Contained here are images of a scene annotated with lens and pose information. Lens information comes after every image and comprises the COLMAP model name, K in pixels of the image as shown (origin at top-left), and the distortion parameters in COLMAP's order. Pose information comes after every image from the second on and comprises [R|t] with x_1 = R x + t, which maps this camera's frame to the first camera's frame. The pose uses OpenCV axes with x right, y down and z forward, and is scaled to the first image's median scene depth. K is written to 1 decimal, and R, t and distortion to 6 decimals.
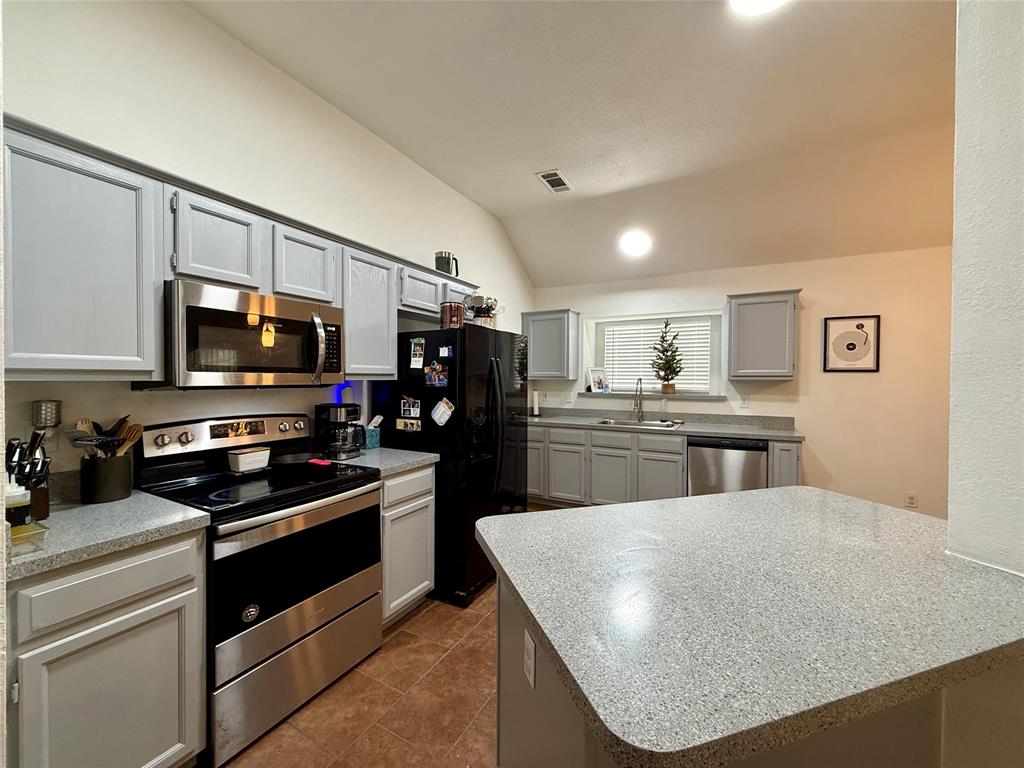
lens RADIAL K [[407.9, 0, 509.9], [0, 407.9, 383.4], [0, 0, 1]] dist [-0.000903, 0.000099]
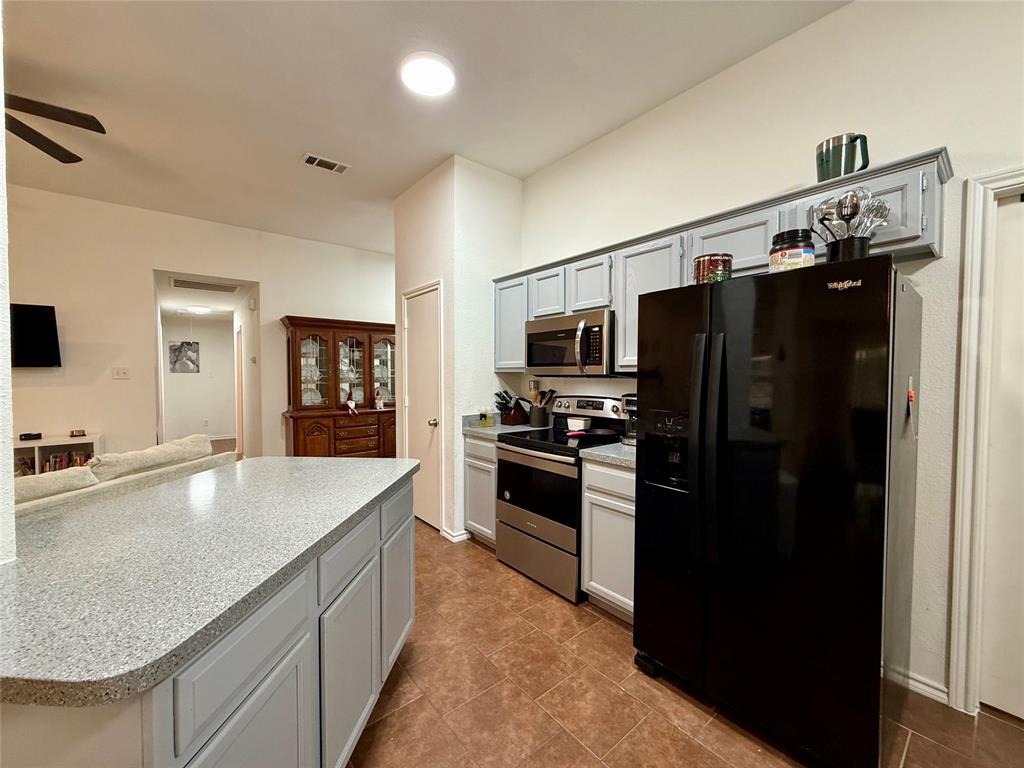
lens RADIAL K [[407.9, 0, 509.9], [0, 407.9, 383.4], [0, 0, 1]] dist [-0.000903, 0.000099]
pose [[-0.368708, 0.017728, -0.929376, 0.437696], [-0.015231, 0.999569, 0.025110, 0.000544], [0.929421, 0.023414, -0.368279, 0.673580]]
